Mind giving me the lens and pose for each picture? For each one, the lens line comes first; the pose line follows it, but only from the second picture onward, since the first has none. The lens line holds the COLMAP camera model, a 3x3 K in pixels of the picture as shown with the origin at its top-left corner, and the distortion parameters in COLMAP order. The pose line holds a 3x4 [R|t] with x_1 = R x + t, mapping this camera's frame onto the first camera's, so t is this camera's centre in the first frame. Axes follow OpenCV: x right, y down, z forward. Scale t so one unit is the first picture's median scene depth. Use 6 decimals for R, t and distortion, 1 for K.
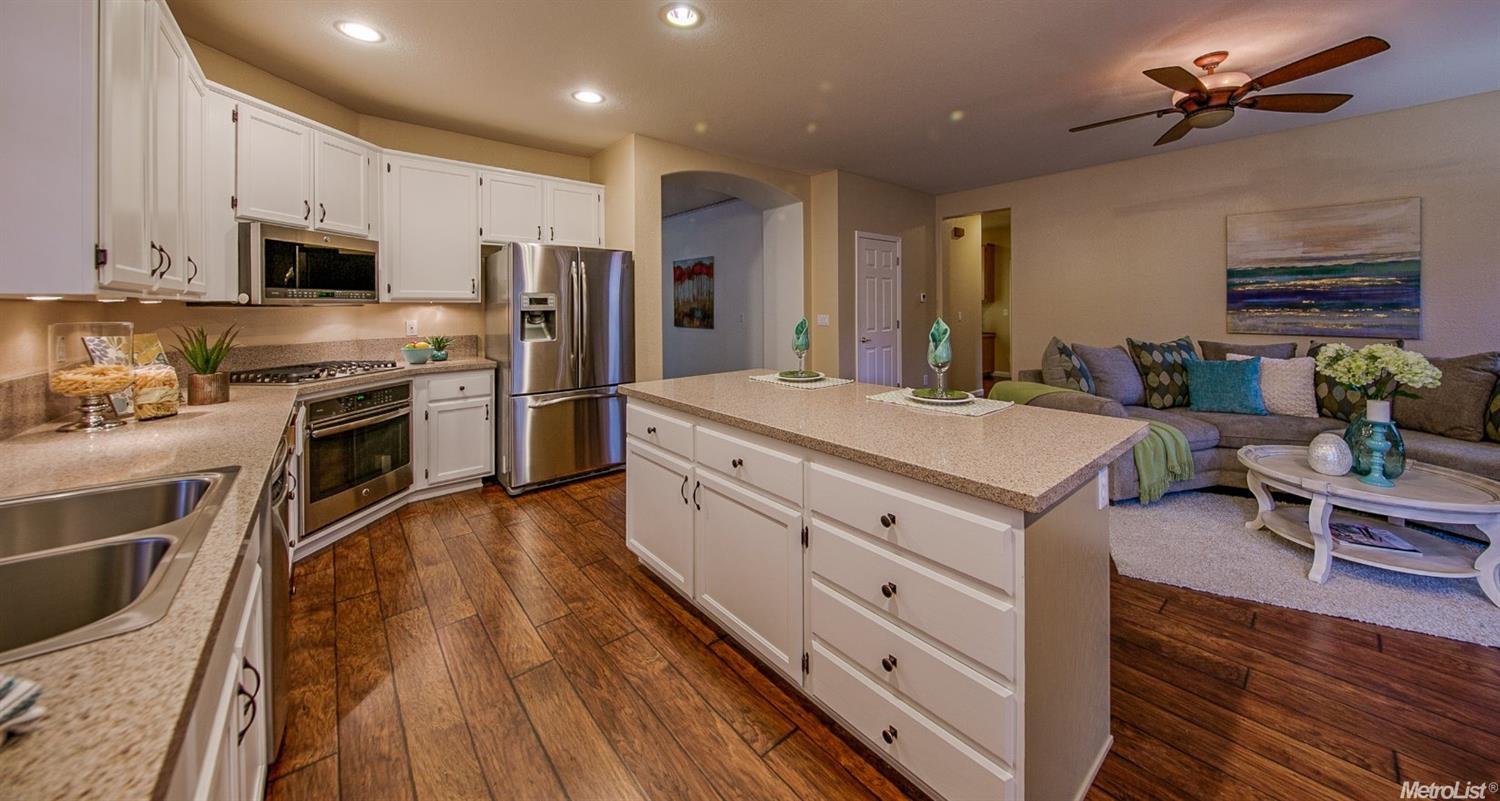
lens RADIAL K [[507.0, 0, 752.8], [0, 507.0, 308.5], [0, 0, 1]] dist [-0.000818, -0.000259]
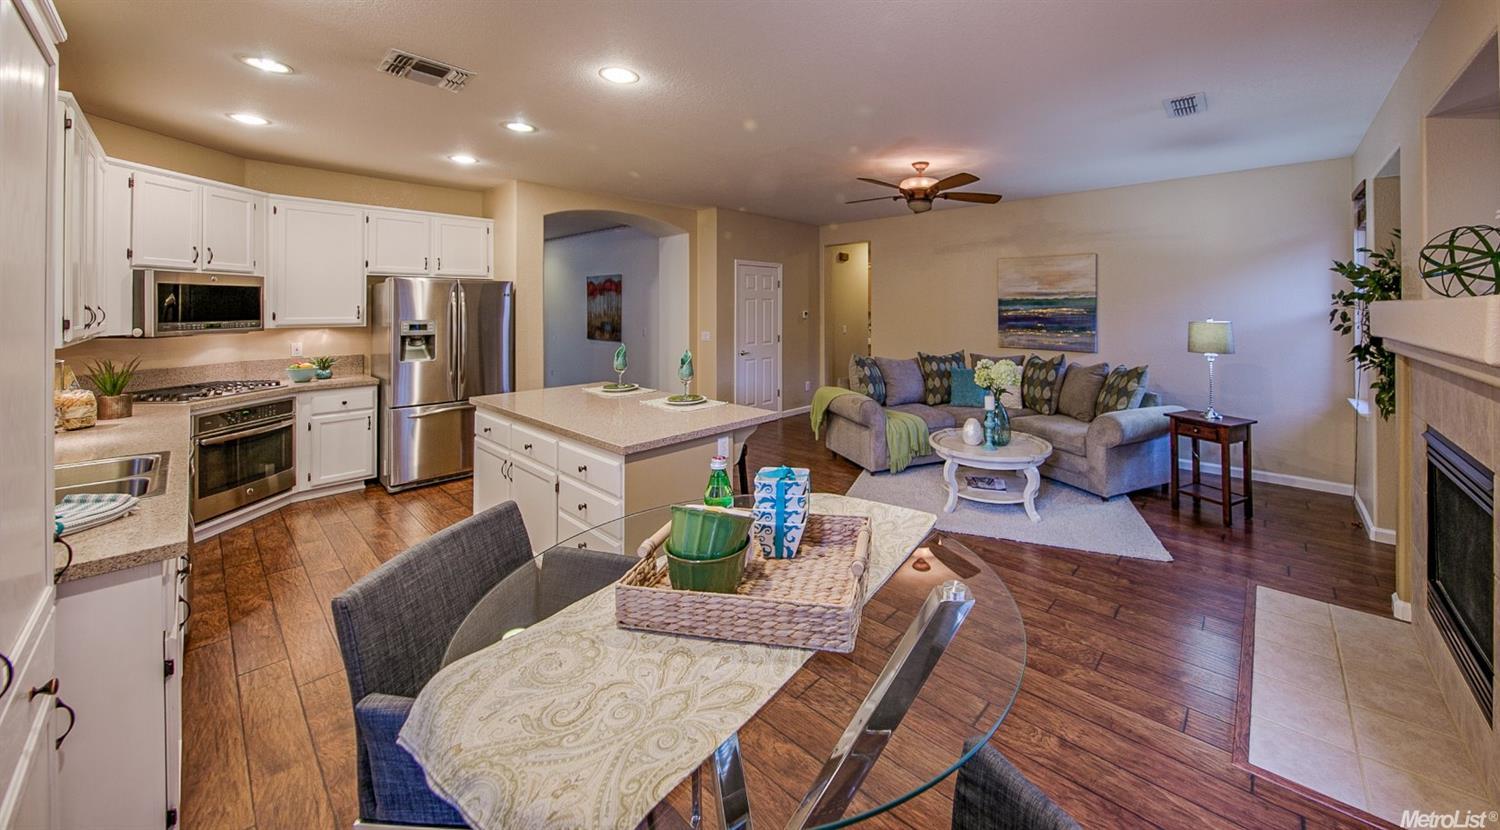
lens RADIAL K [[533.4, 0, 812.3], [0, 533.4, 306.2], [0, 0, 1]] dist [-0.008568, 0.000064]
pose [[0.985883, 0.005115, 0.167356, 0.265776], [-0.003650, 0.999952, -0.009062, -0.053830], [-0.167394, 0.008323, 0.985855, -0.360481]]
